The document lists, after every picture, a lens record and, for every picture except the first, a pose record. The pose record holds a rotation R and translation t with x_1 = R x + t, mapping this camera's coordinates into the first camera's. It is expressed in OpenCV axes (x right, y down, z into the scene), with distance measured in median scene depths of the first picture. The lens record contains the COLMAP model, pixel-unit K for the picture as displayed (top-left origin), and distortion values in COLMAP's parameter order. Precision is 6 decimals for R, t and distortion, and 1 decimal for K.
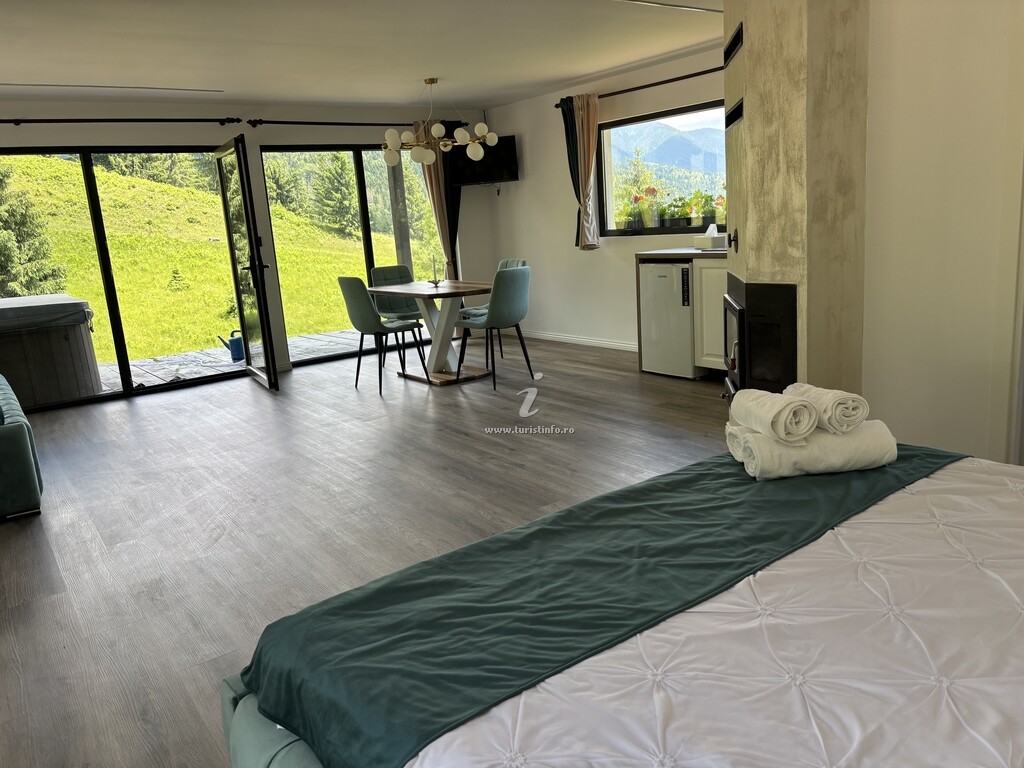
lens RADIAL K [[780.2, 0, 511.0], [0, 780.2, 372.0], [0, 0, 1]] dist [0.056666, -0.051662]
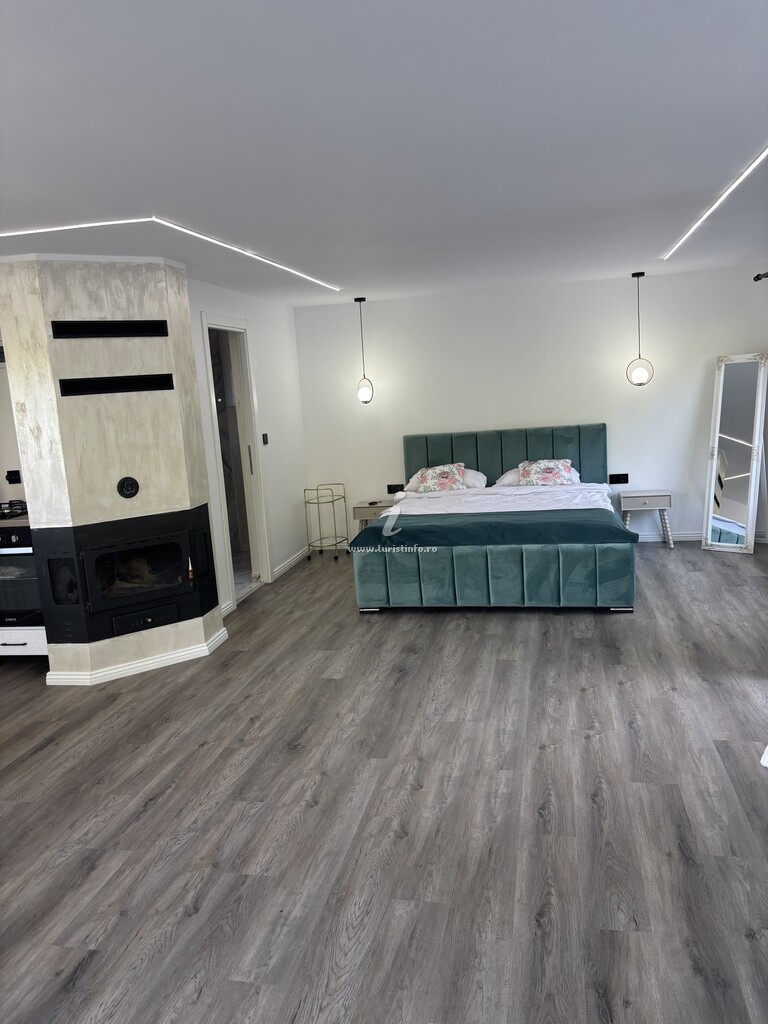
lens RADIAL K [[772.1, 0, 381.9], [0, 772.1, 509.2], [0, 0, 1]] dist [0.054788, -0.068759]
pose [[-0.661488, 0.003436, 0.749948, -0.517879], [0.261530, 0.938271, 0.226383, -0.187871], [-0.702876, 0.345884, -0.621554, 0.914895]]
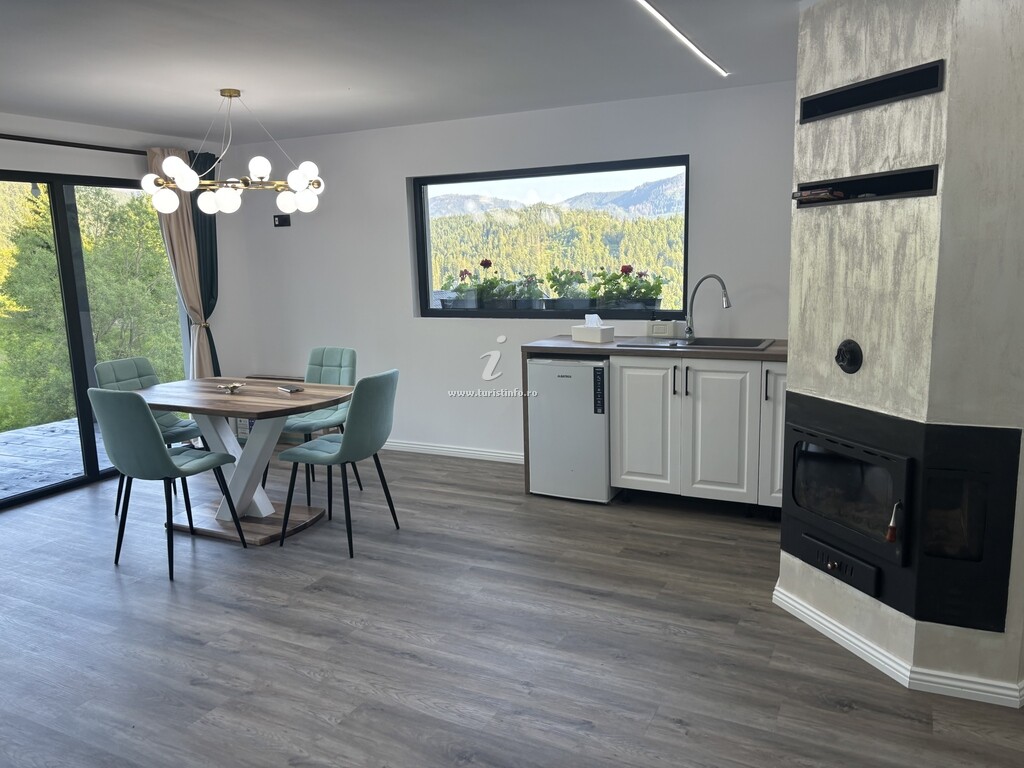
lens RADIAL K [[772.1, 0, 503.0], [0, 772.1, 387.0], [0, 0, 1]] dist [0.054788, -0.068759]
pose [[0.889322, -0.035650, 0.455889, -0.206566], [0.056917, 0.997833, -0.033000, -0.083903], [-0.453725, 0.055295, 0.889424, 0.315373]]
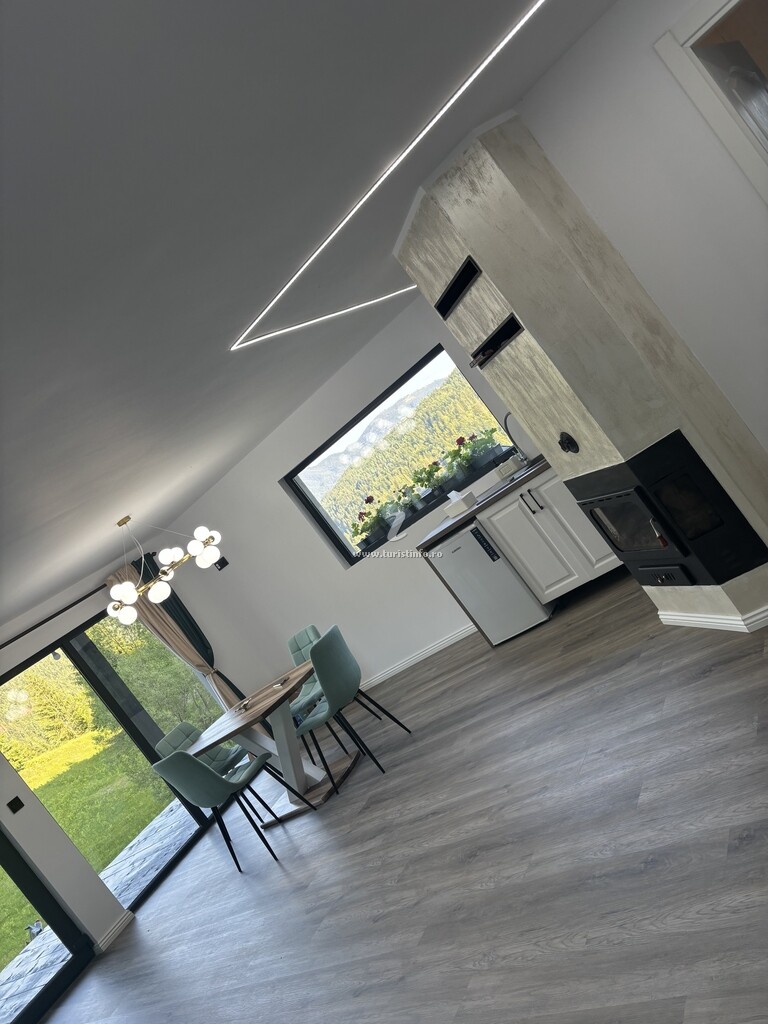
lens RADIAL K [[774.0, 0, 379.6], [0, 774.0, 512.1], [0, 0, 1]] dist [0.020533, -0.005993]
pose [[0.787463, -0.521857, 0.327973, -0.157504], [0.593973, 0.784620, -0.177673, -0.043820], [-0.164615, 0.334718, 0.927829, 0.116219]]
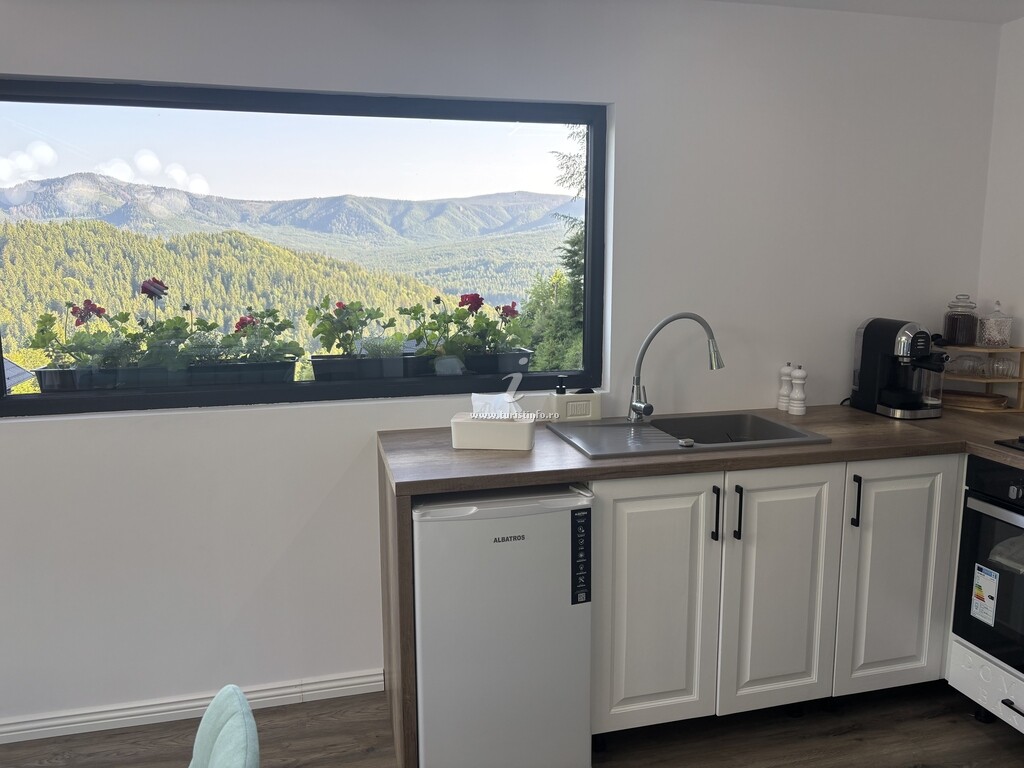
lens RADIAL K [[774.0, 0, 517.0], [0, 774.0, 379.3], [0, 0, 1]] dist [0.020533, -0.005993]
pose [[0.365690, -0.084949, 0.926852, -0.126215], [0.161873, 0.986454, 0.026545, -0.192841], [-0.916552, 0.140325, 0.374487, 0.801665]]
